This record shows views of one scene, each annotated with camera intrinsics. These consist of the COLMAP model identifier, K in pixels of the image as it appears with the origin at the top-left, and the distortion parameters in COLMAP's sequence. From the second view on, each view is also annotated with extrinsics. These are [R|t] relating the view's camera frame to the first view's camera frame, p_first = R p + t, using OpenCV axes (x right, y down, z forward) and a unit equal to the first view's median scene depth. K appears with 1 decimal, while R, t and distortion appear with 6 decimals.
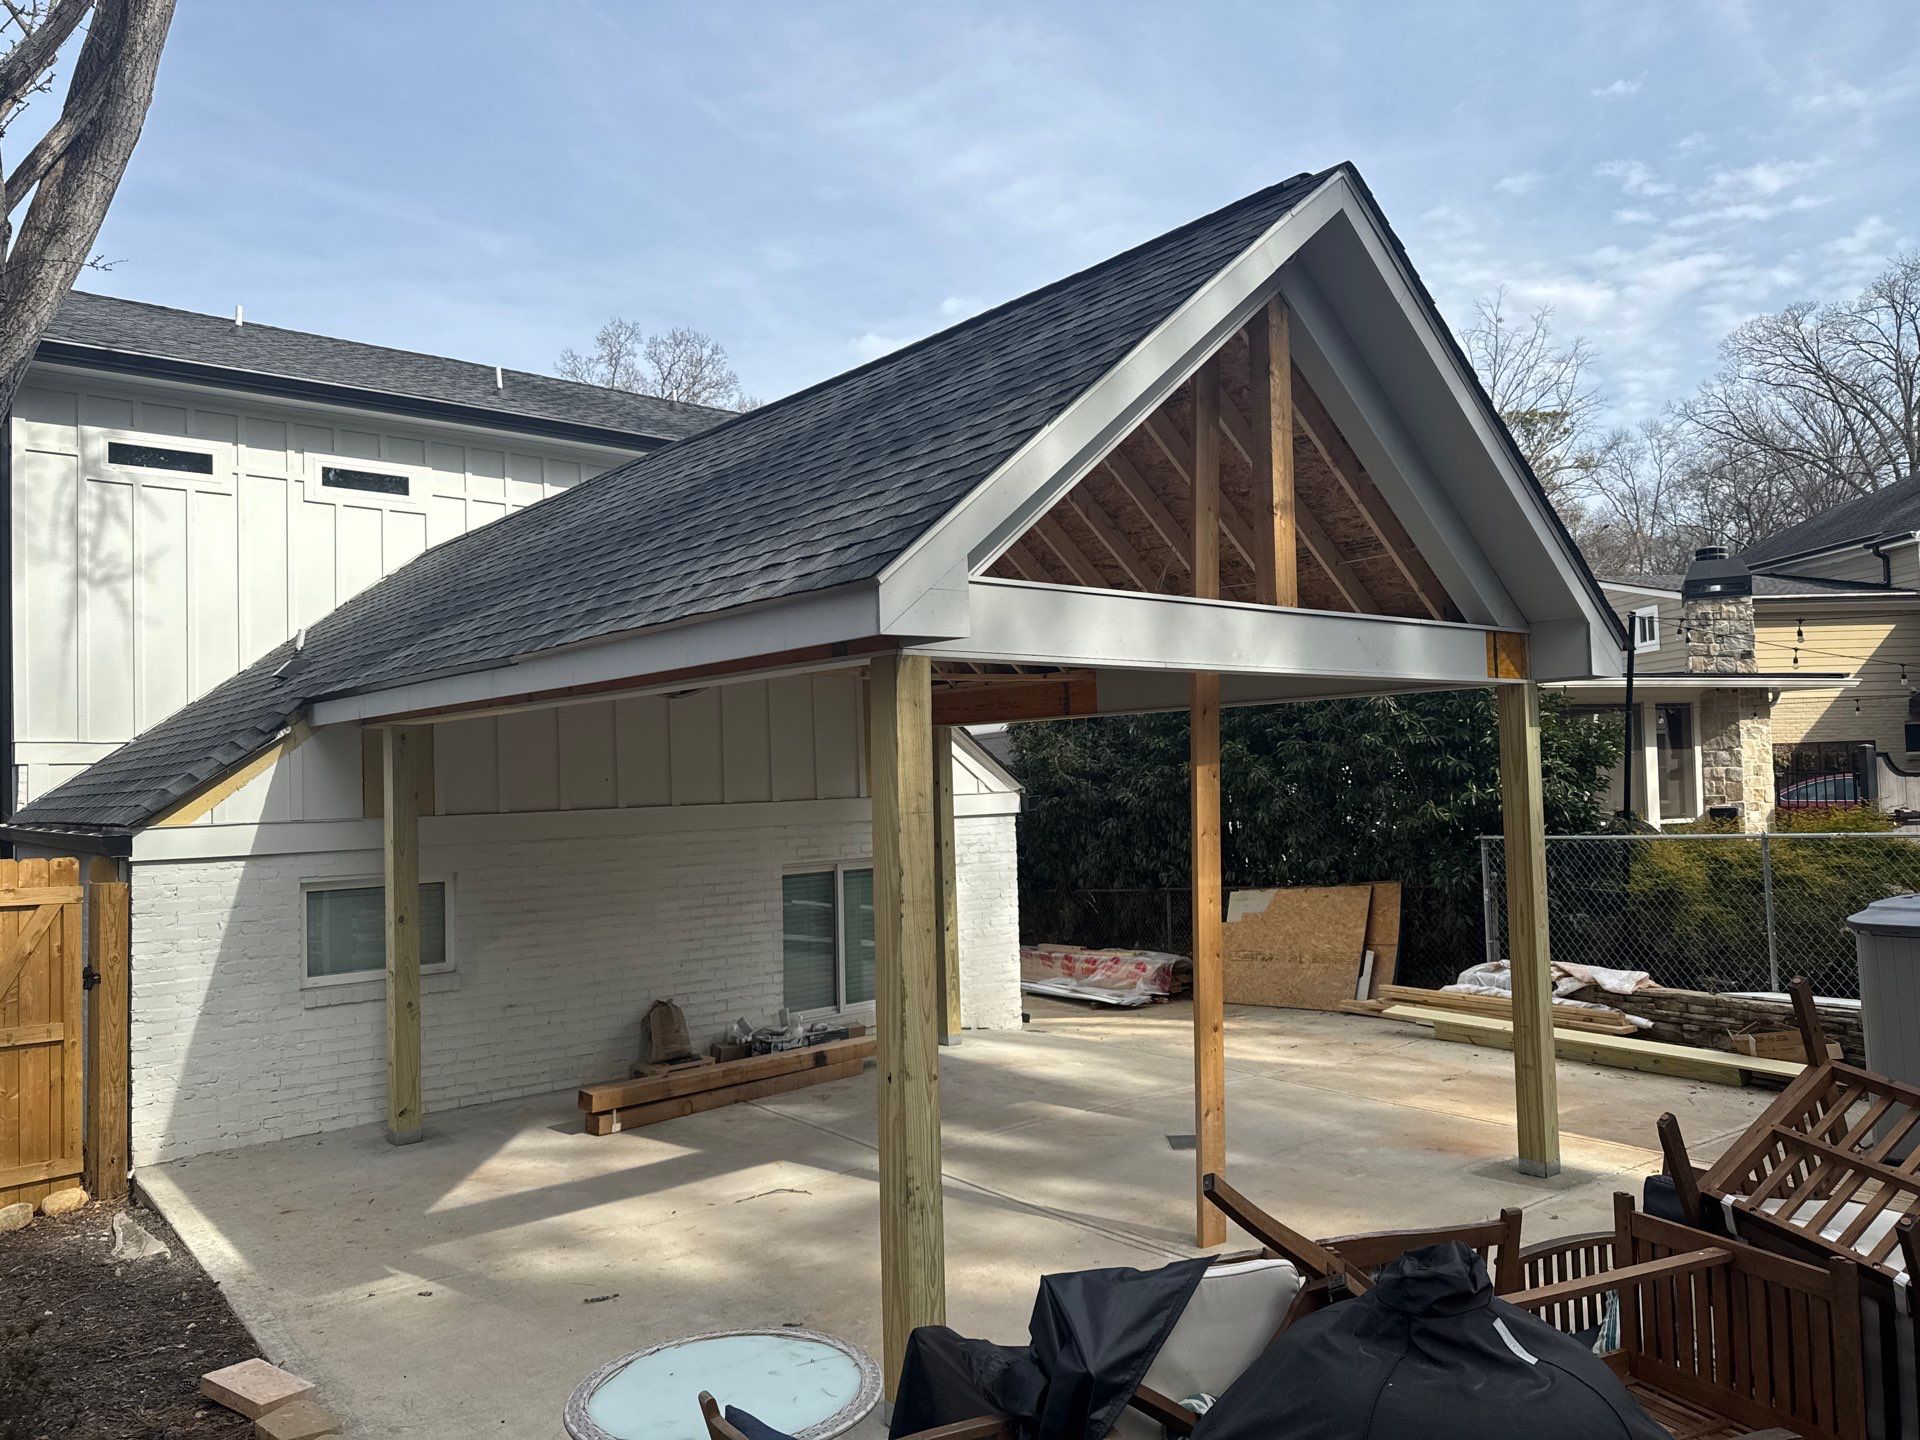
lens RADIAL K [[1334.6, 0, 951.7], [0, 1334.6, 727.0], [0, 0, 1]] dist [0.083637, -0.095364]
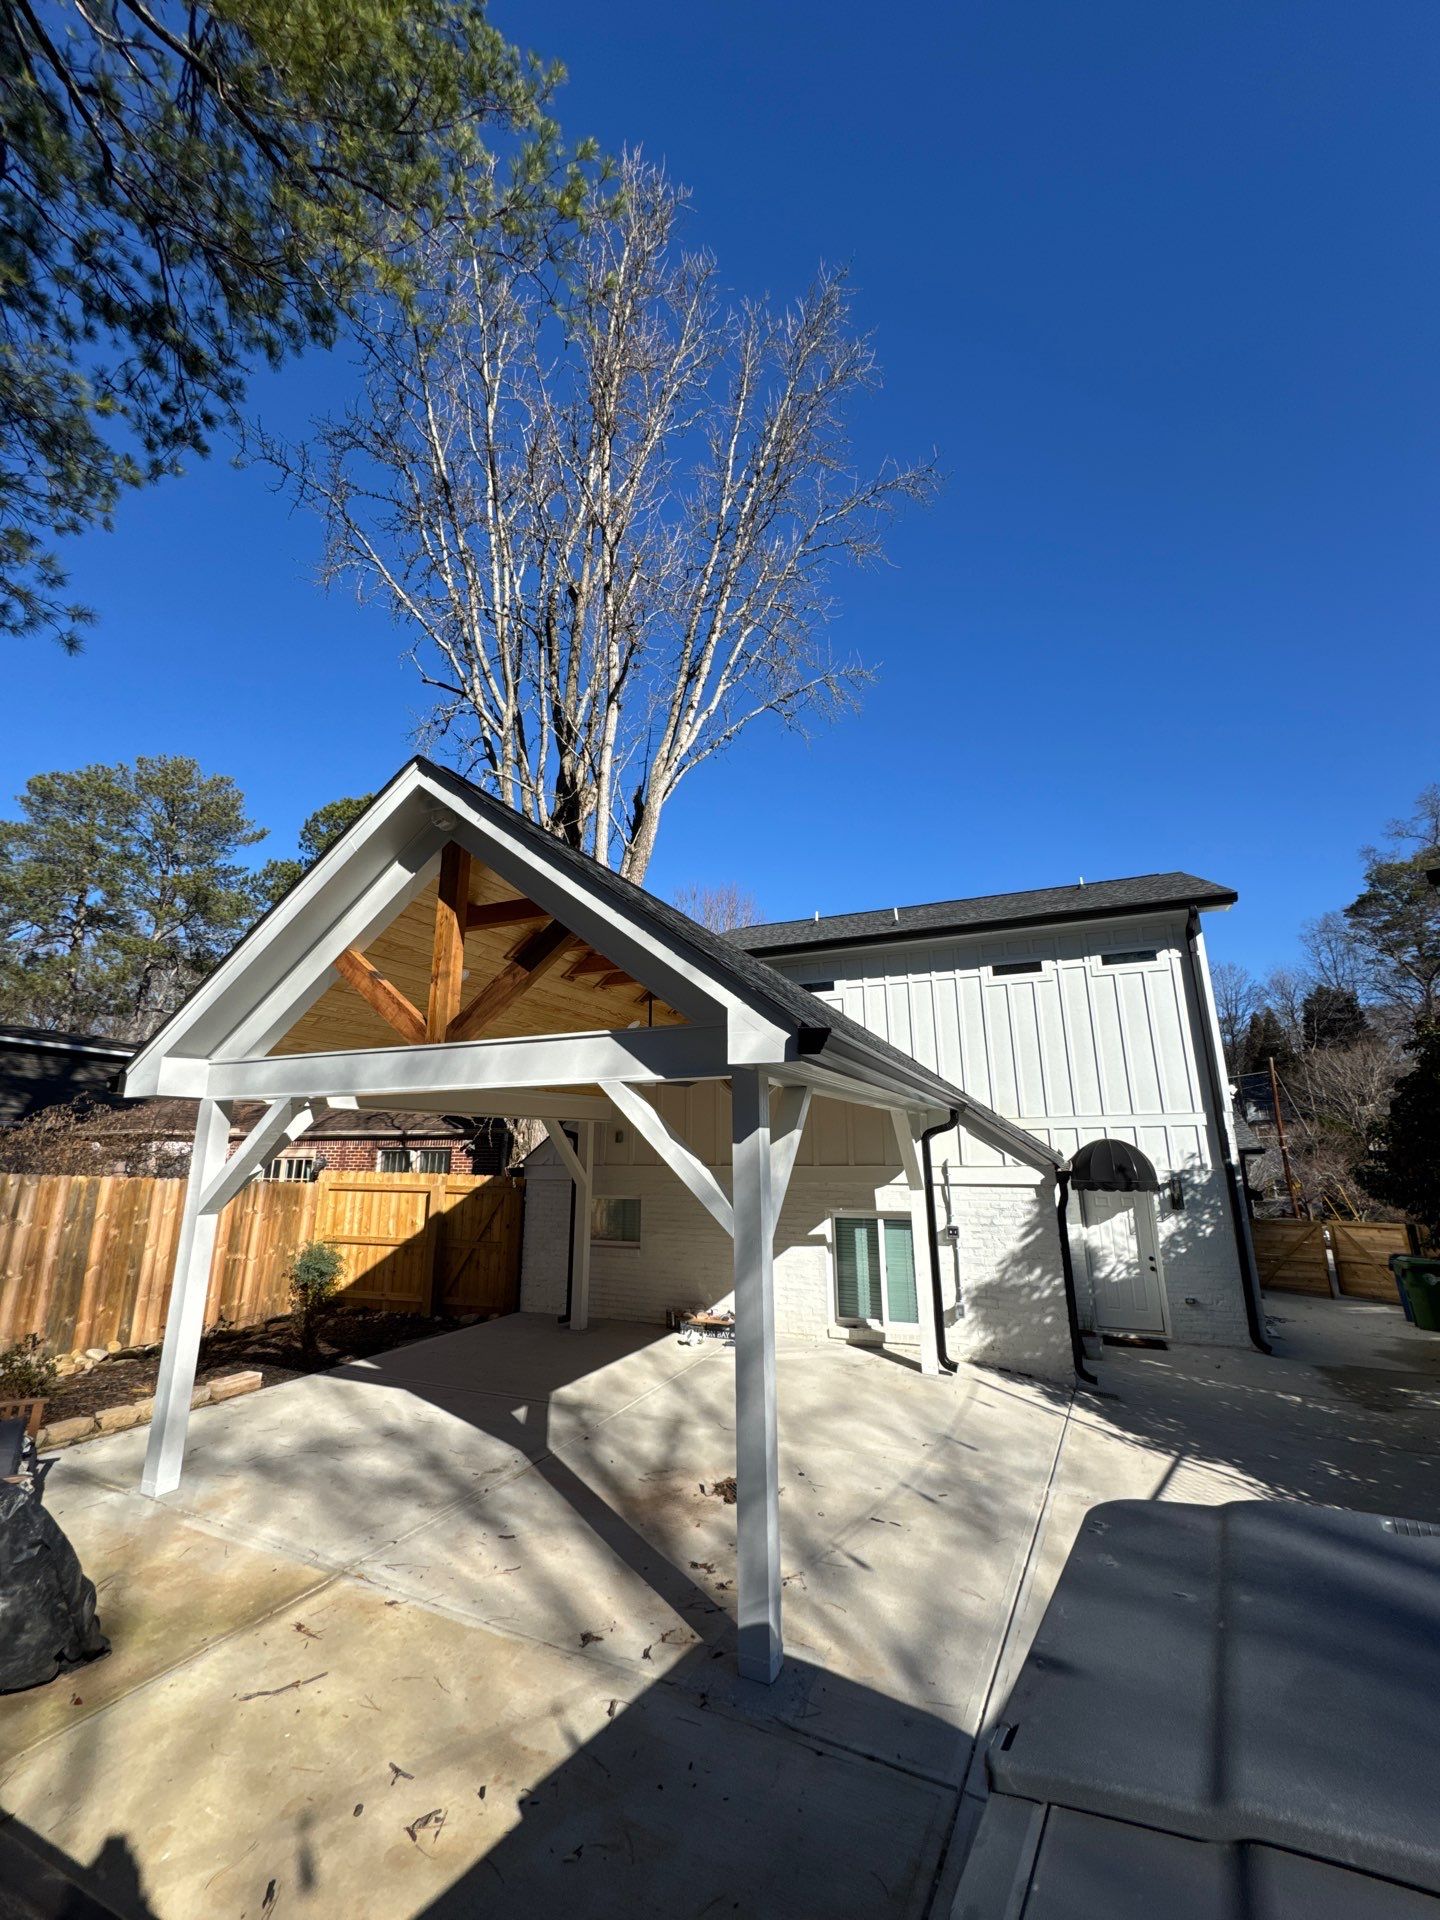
lens RADIAL K [[757.3, 0, 720.0], [0, 757.3, 960.0], [0, 0, 1]] dist [-0.002871, -0.000631]
pose [[0.439977, -0.192509, -0.877132, 0.652066], [0.027317, 0.979169, -0.201201, -0.003257], [0.897594, 0.064564, 0.436070, 0.533386]]
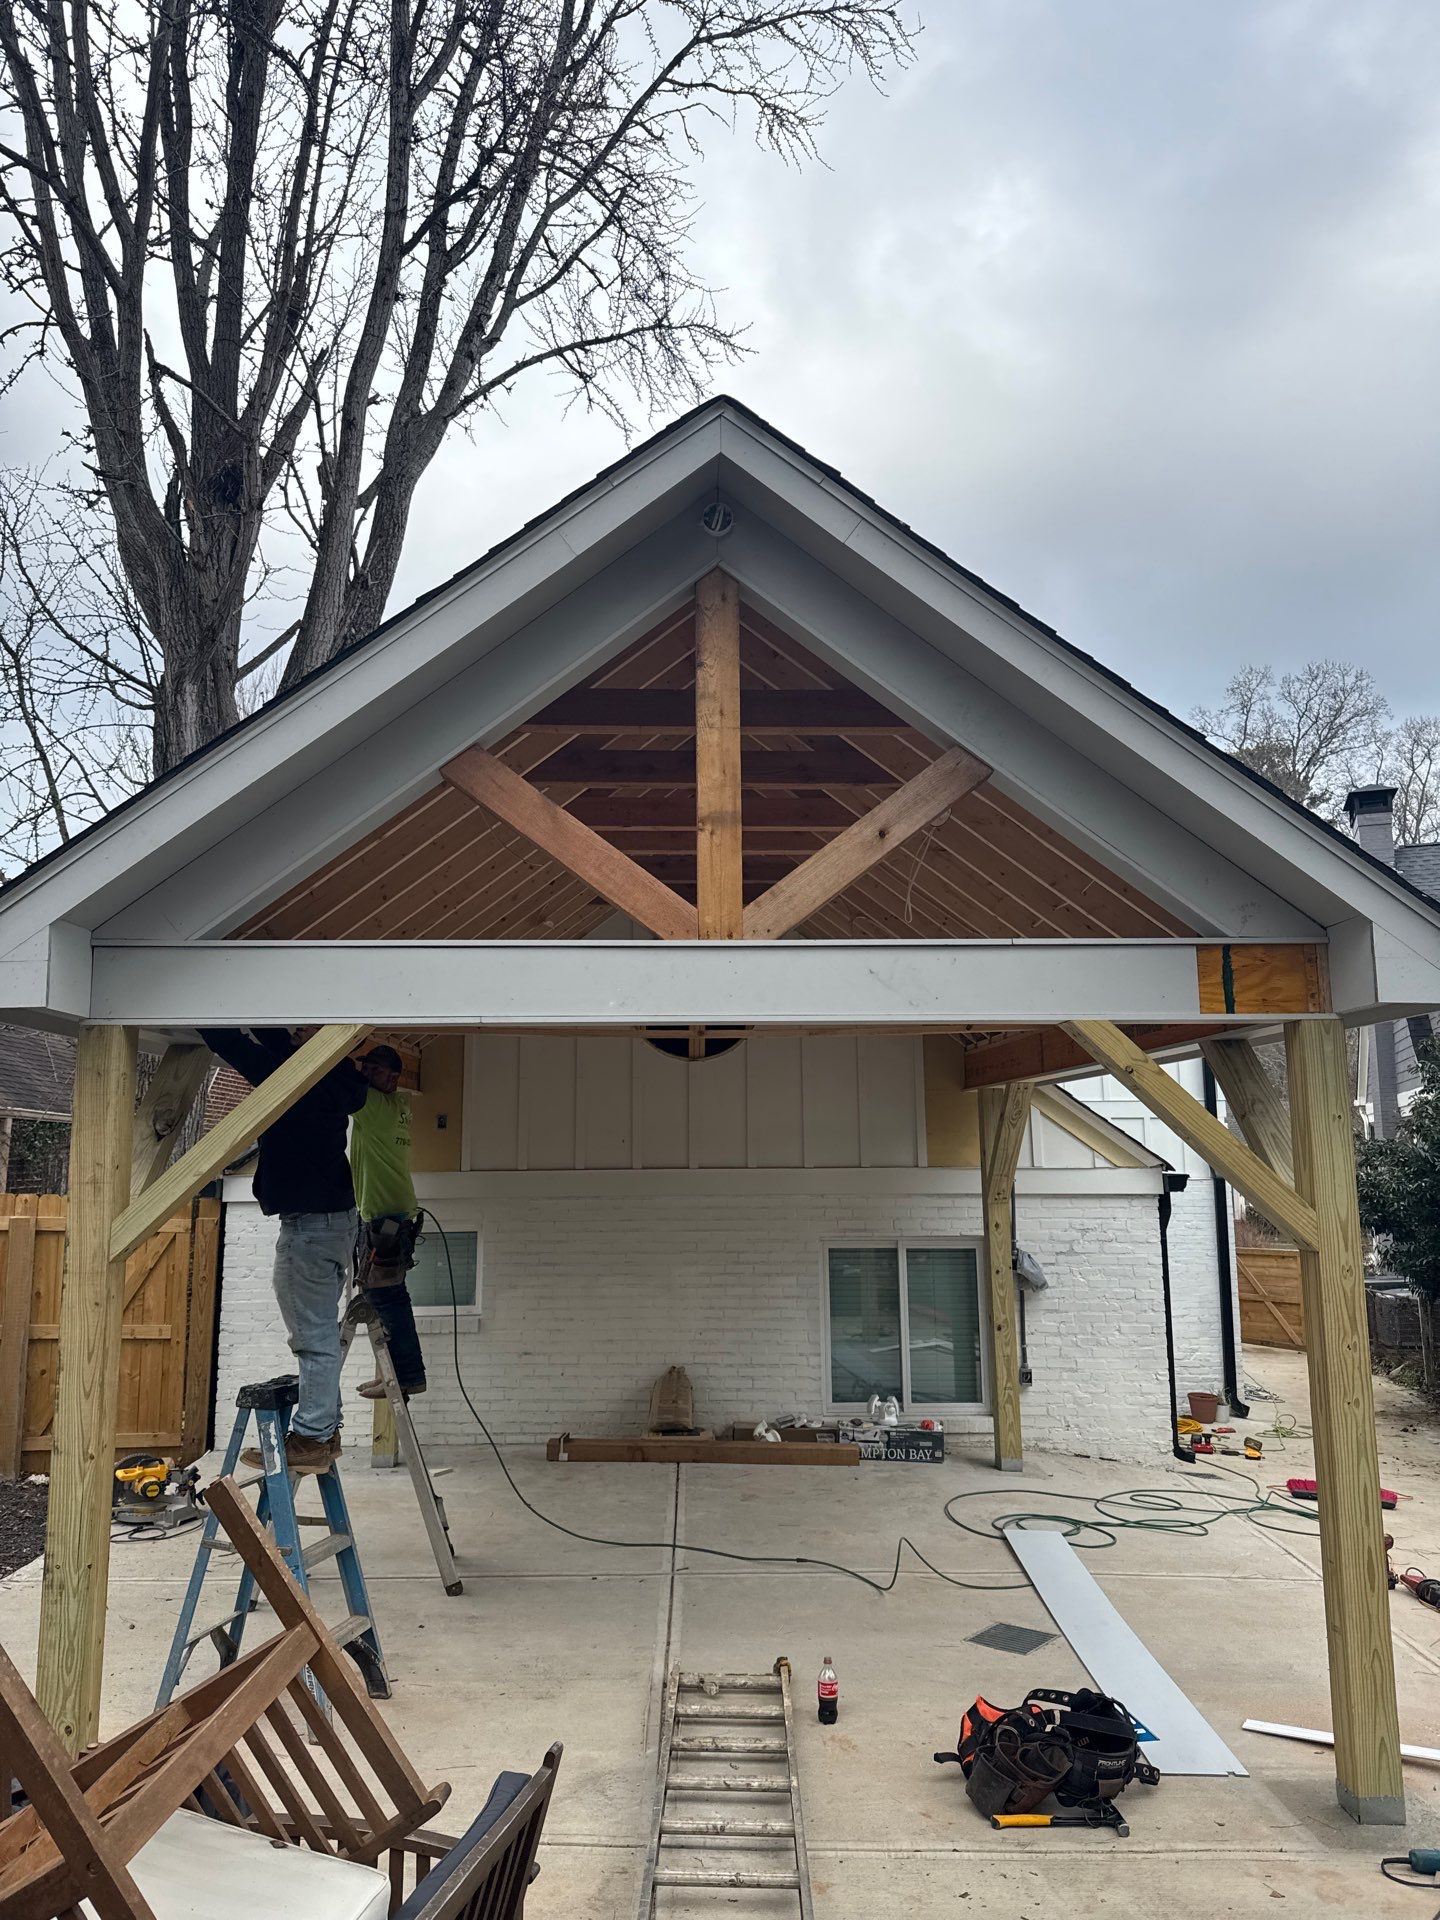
lens RADIAL K [[1329.7, 0, 711.6], [0, 1329.7, 957.8], [0, 0, 1]] dist [0.100275, -0.130483]
pose [[0.778525, -0.067911, -0.623928, 0.435493], [0.006858, 0.994990, -0.099742, 0.000959], [0.627576, 0.073373, 0.775090, 0.220023]]
